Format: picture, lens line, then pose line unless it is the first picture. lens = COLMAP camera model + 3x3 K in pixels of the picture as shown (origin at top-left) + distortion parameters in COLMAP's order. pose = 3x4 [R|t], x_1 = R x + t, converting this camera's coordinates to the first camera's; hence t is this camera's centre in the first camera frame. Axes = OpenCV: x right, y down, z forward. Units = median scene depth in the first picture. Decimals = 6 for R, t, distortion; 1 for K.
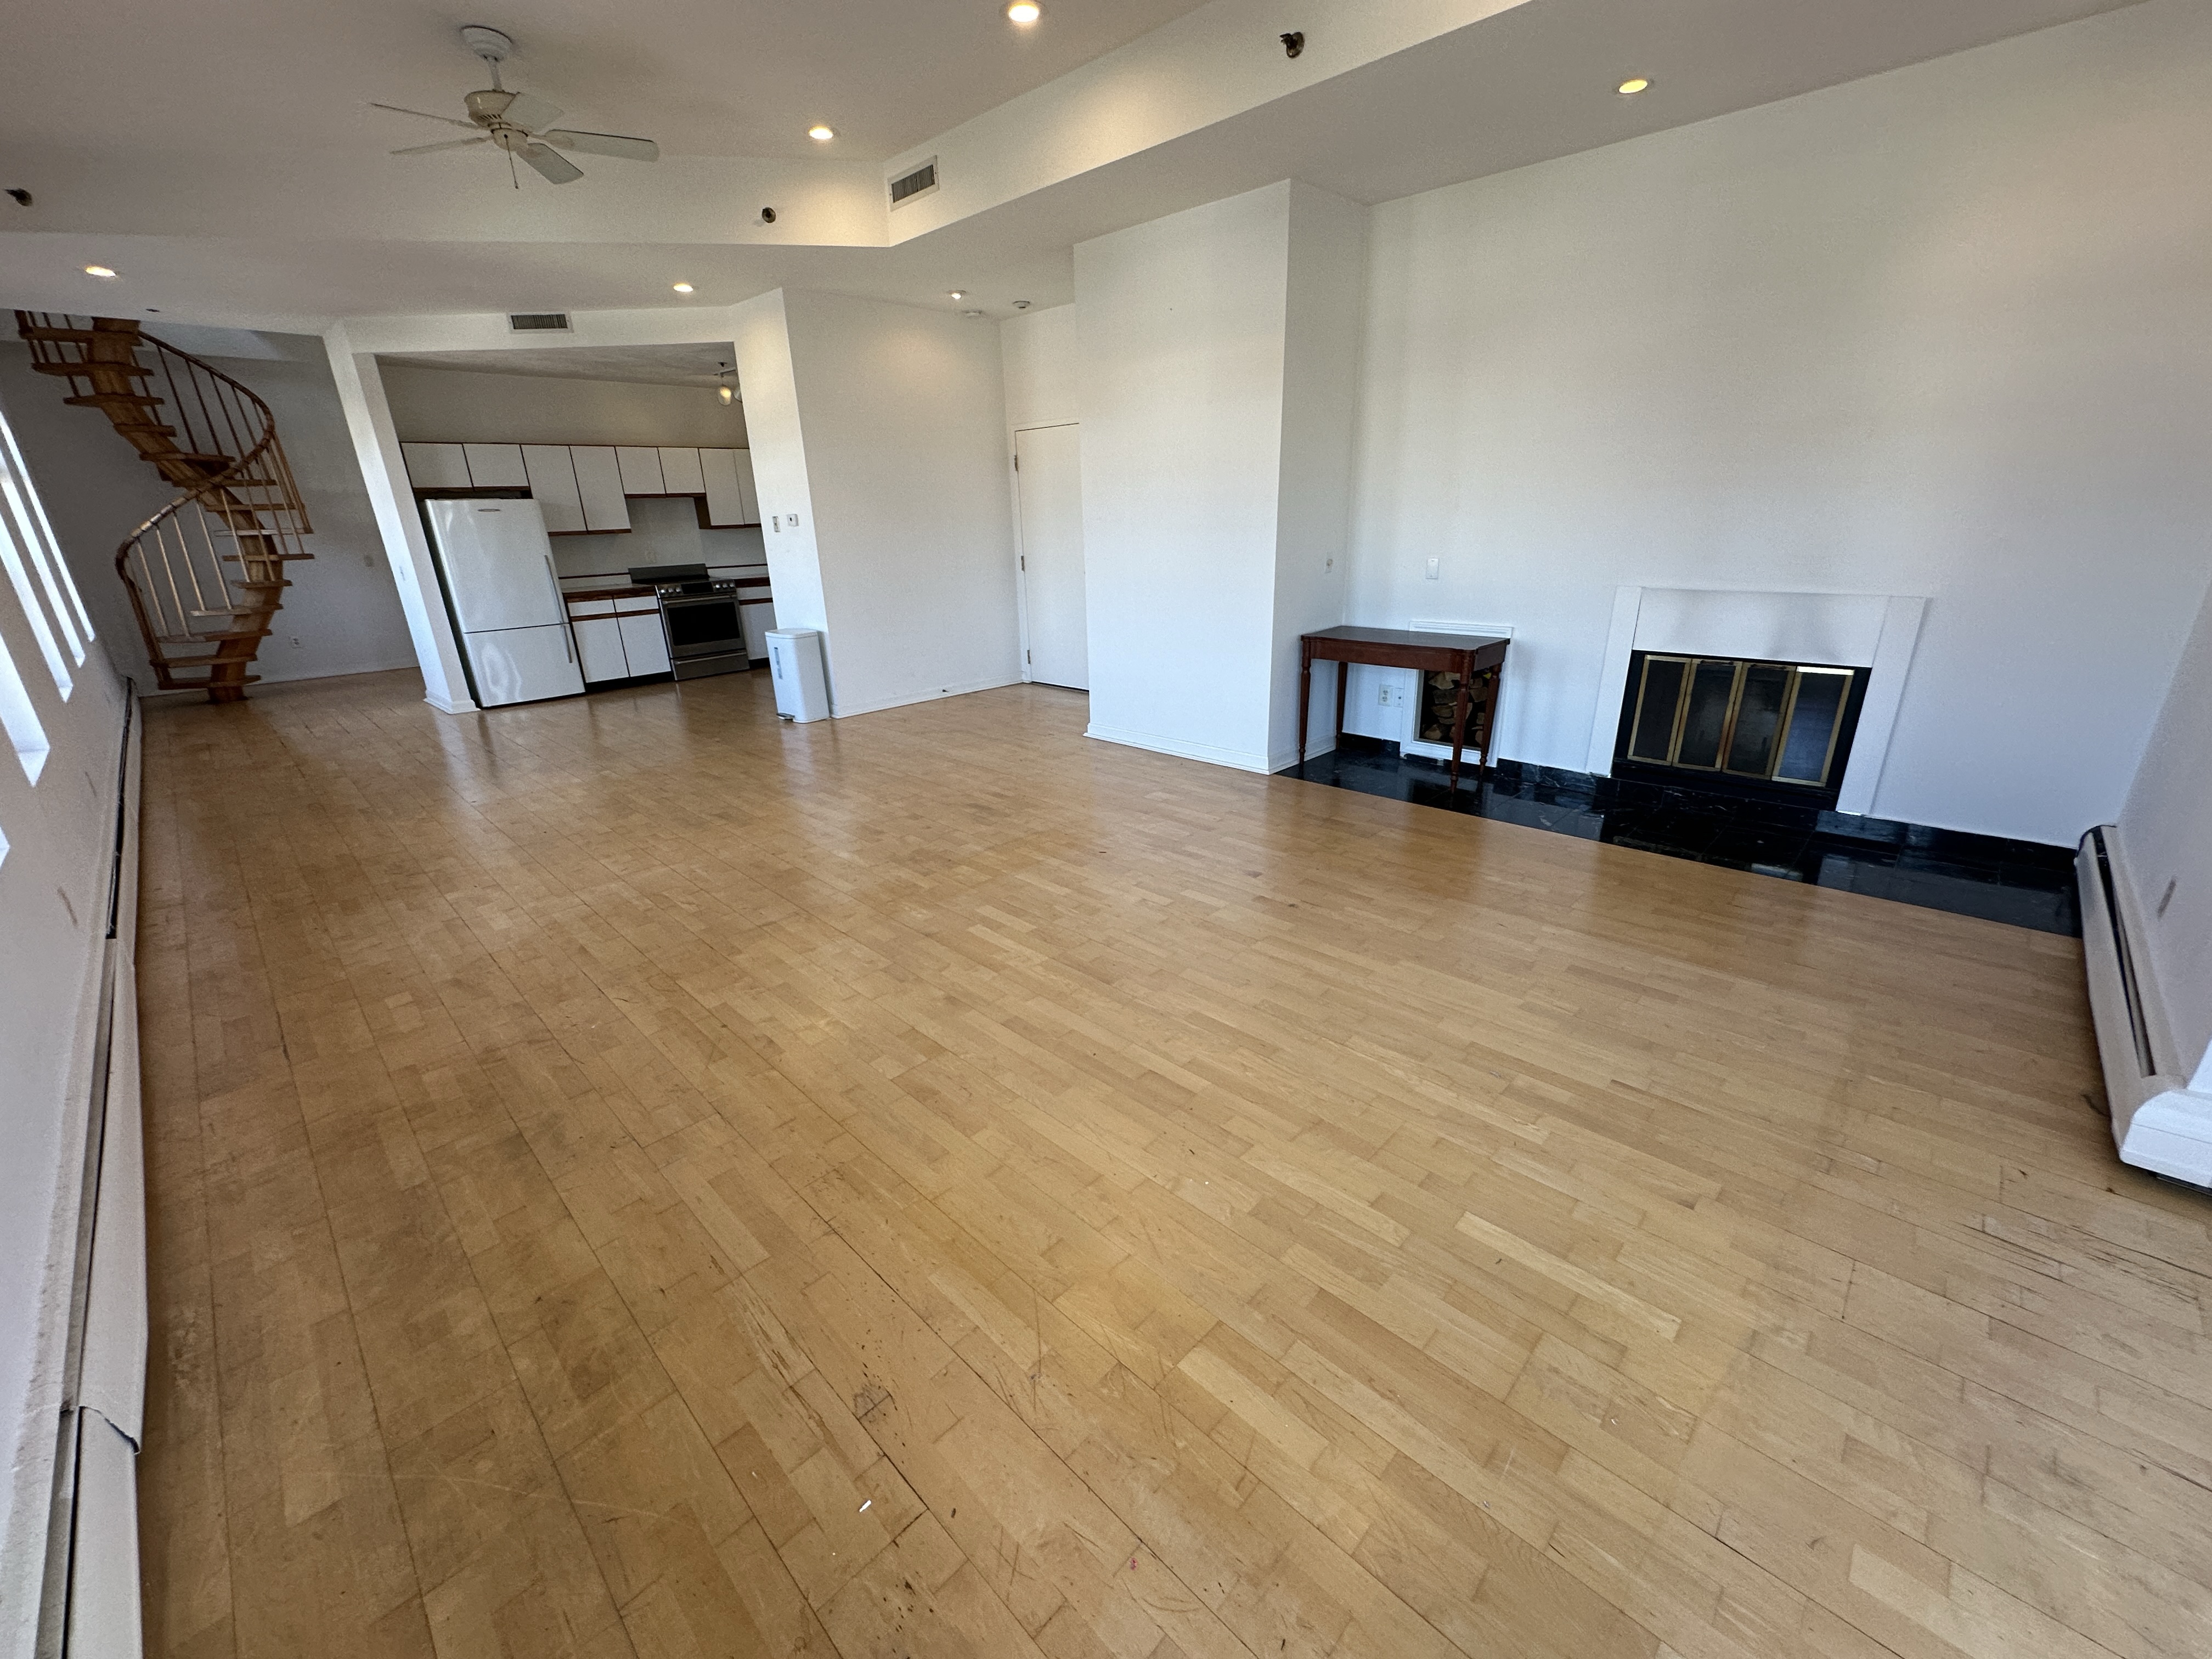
lens RADIAL K [[880.9, 0, 1108.9], [0, 880.9, 828.9], [0, 0, 1]] dist [0.000008, -0.000101]
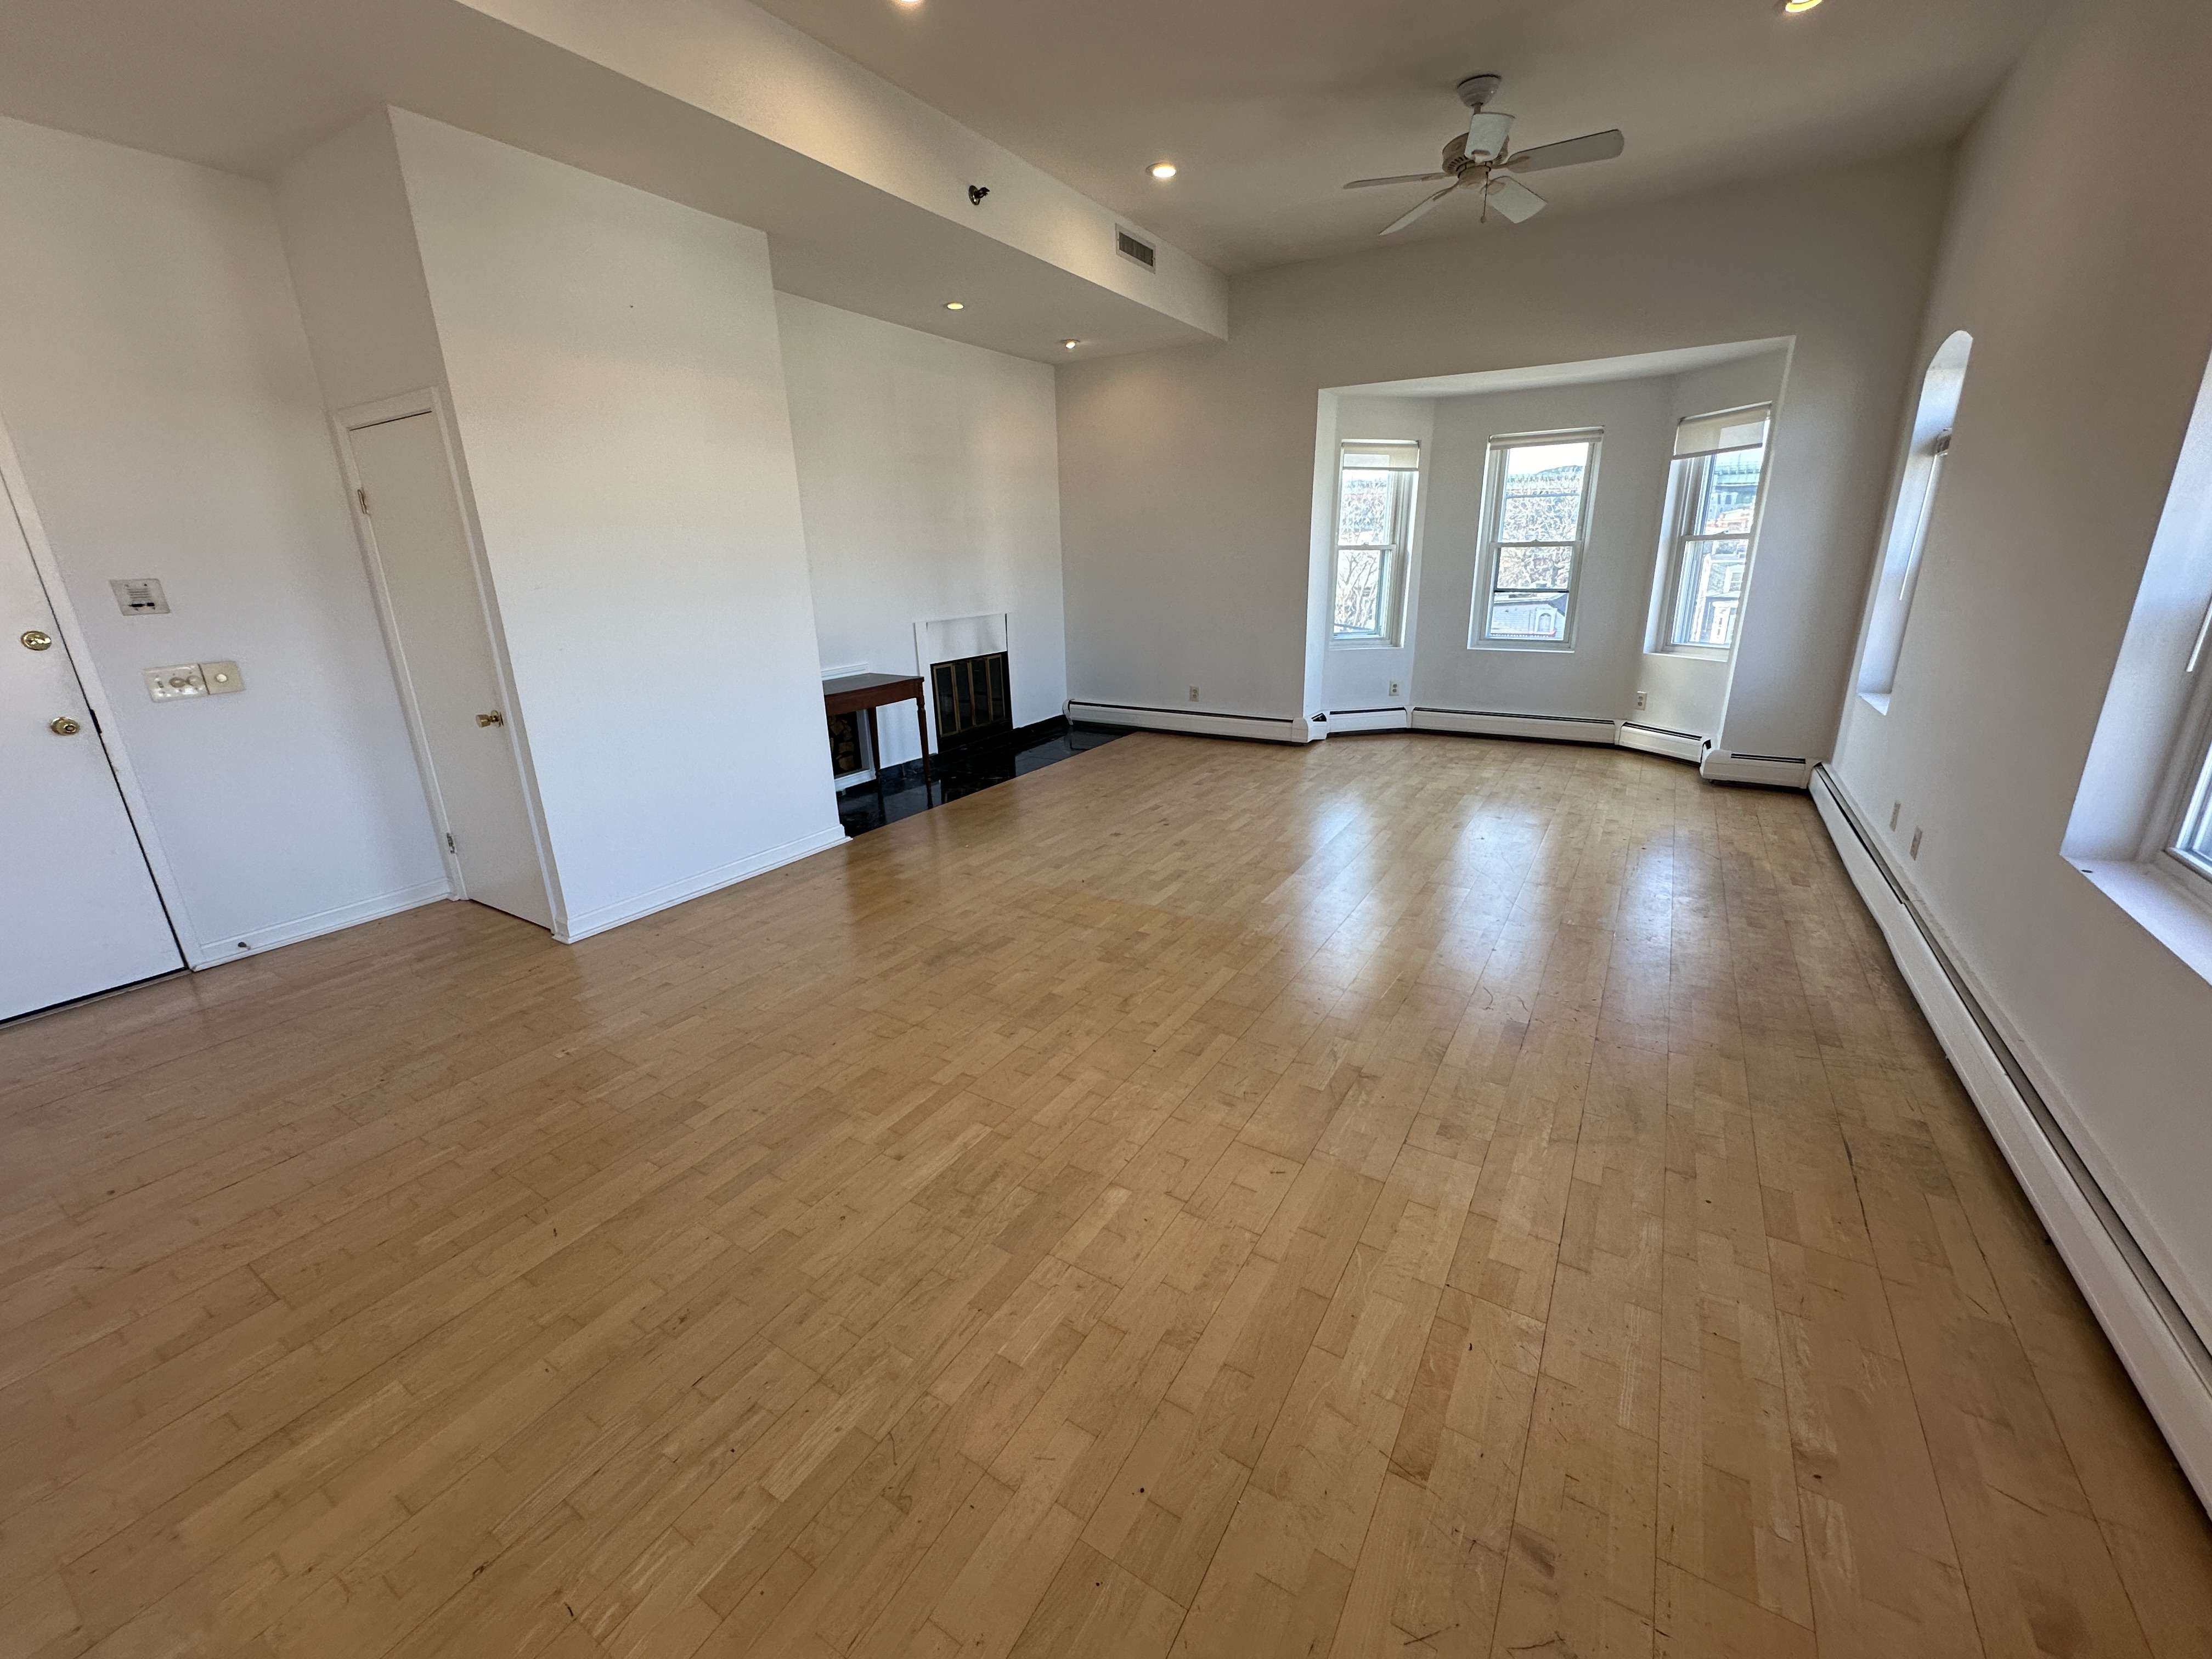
lens RADIAL K [[877.6, 0, 1108.6], [0, 877.6, 829.5], [0, 0, 1]] dist [-0.000738, 0.000430]
pose [[-0.215869, -0.263867, 0.940093, -0.821113], [0.361056, 0.872981, 0.327937, -0.300533], [-0.907215, 0.410217, -0.093178, 0.879390]]
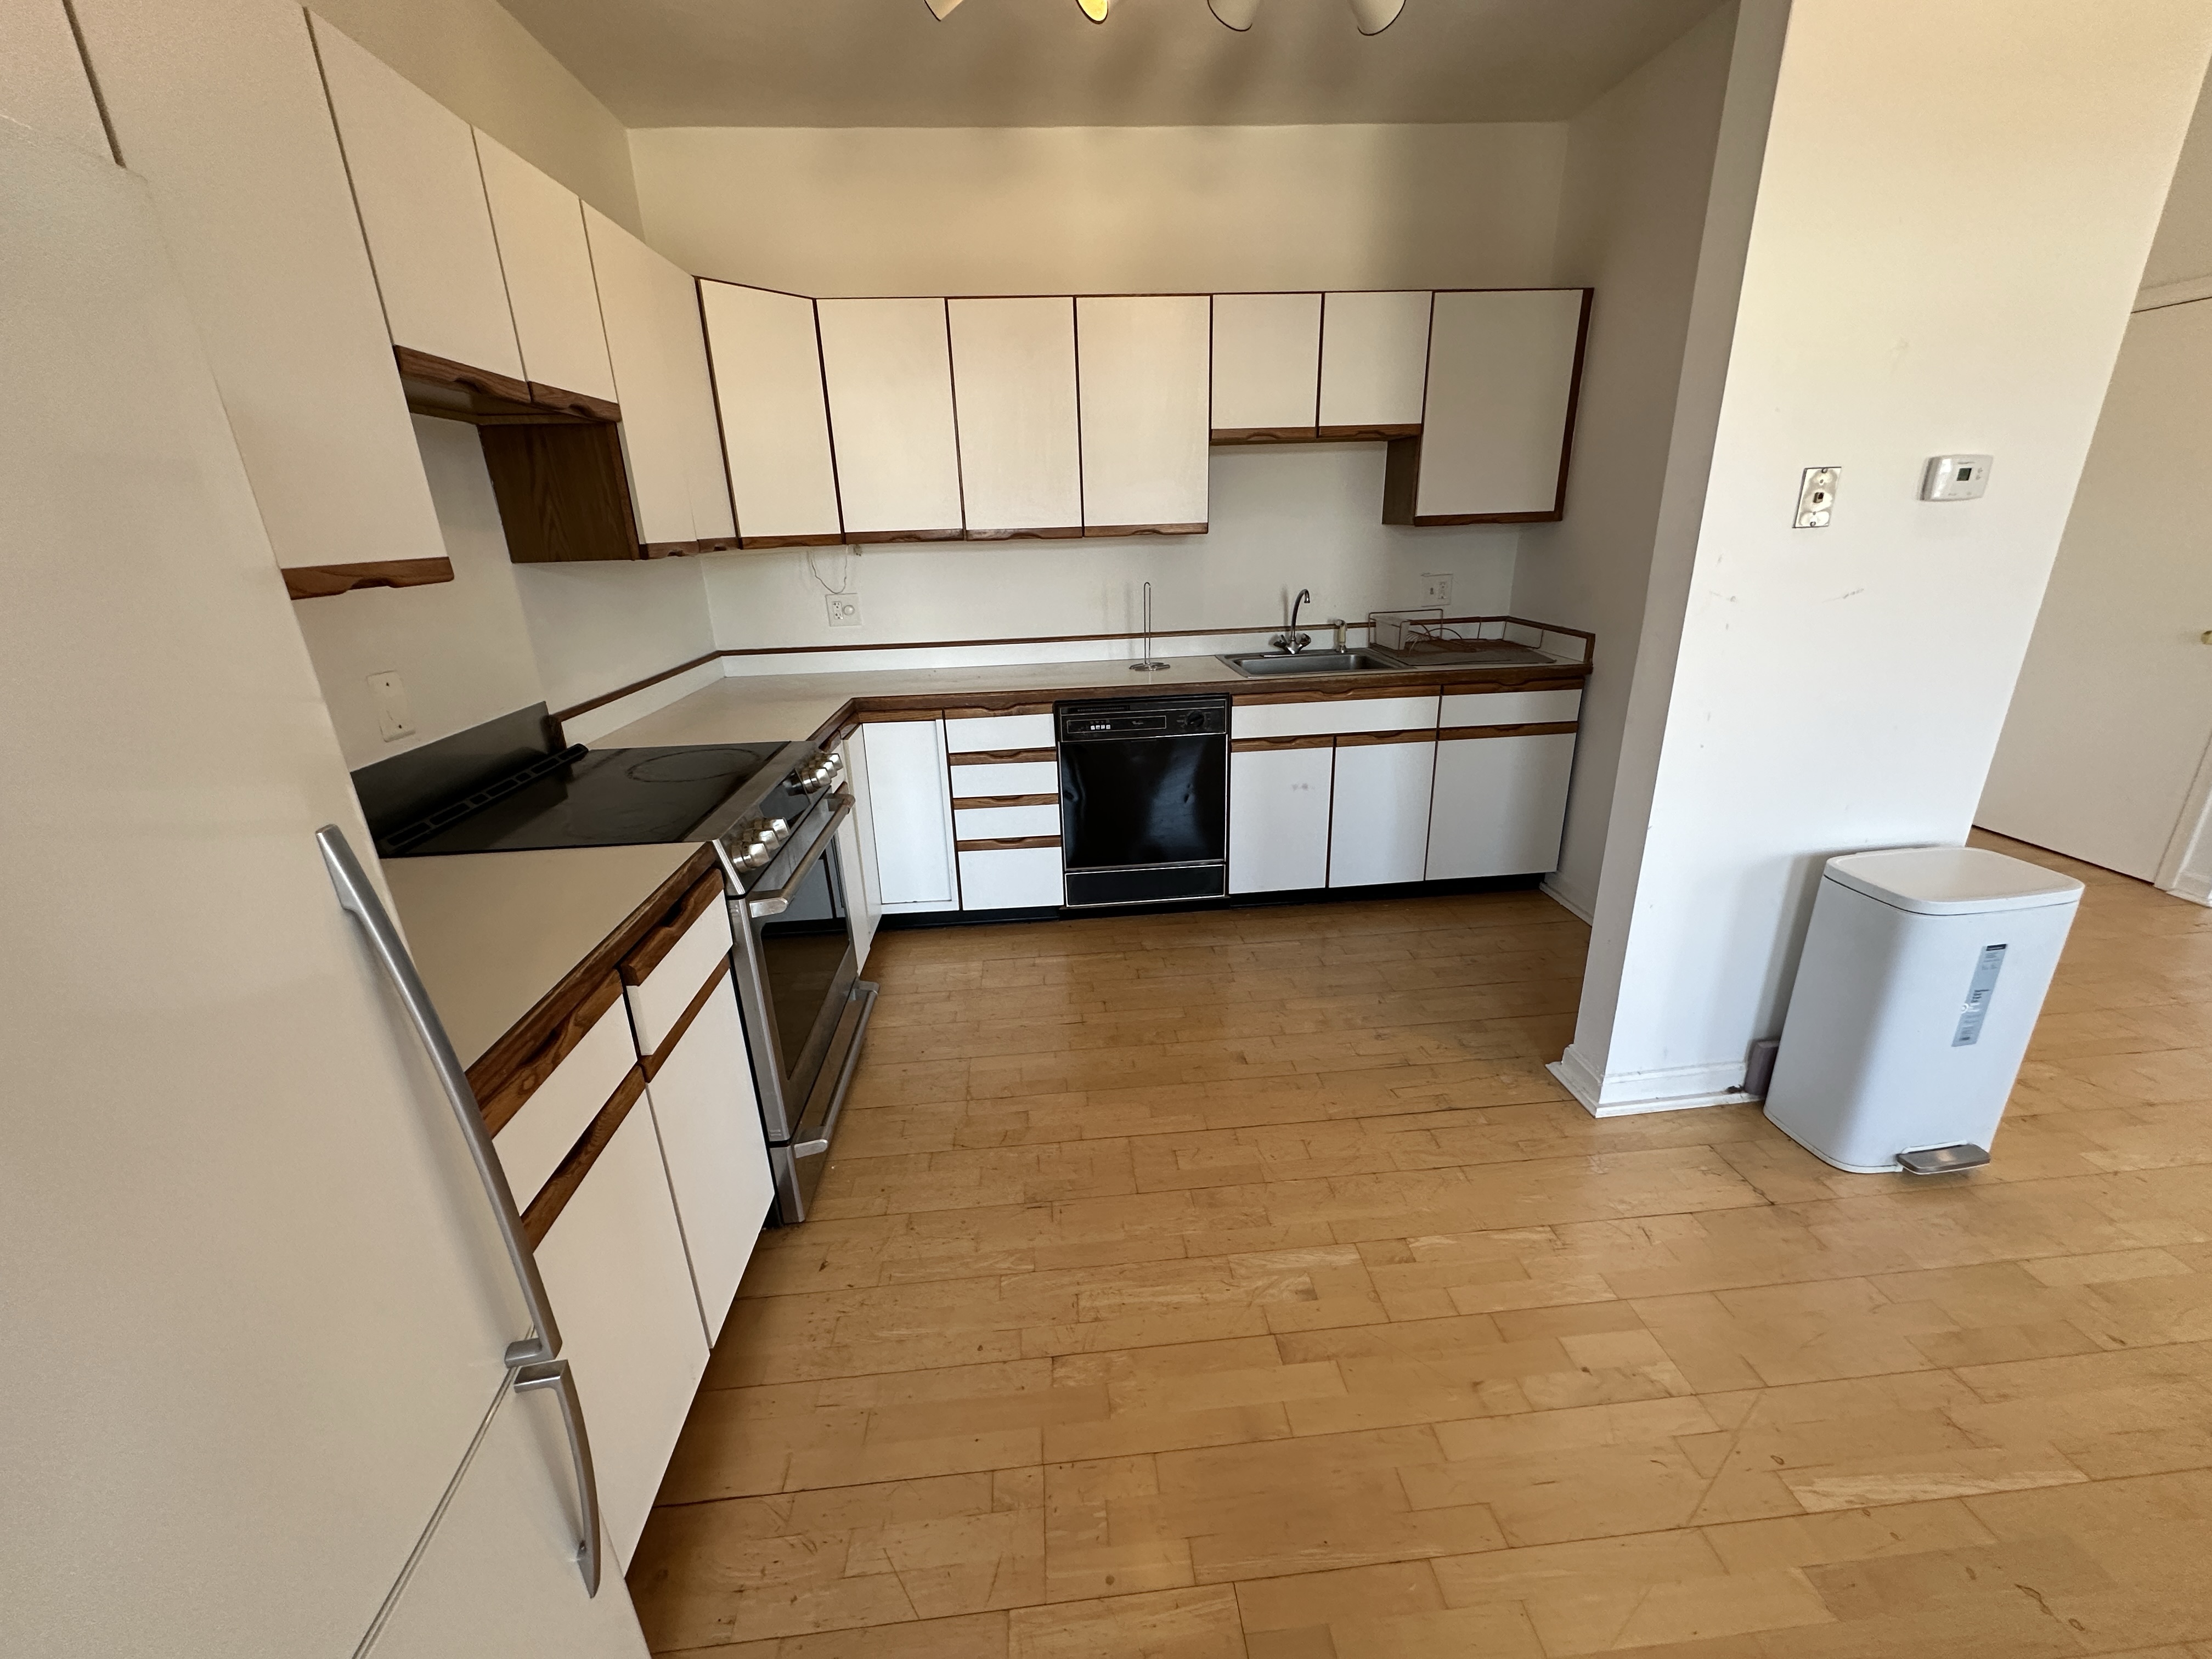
lens RADIAL K [[877.6, 0, 1108.6], [0, 877.6, 829.5], [0, 0, 1]] dist [-0.000738, 0.000430]
pose [[0.658498, -0.246344, 0.711123, -1.021677], [0.273561, 0.958624, 0.078766, -0.463866], [-0.701103, 0.142668, 0.698642, 1.380842]]
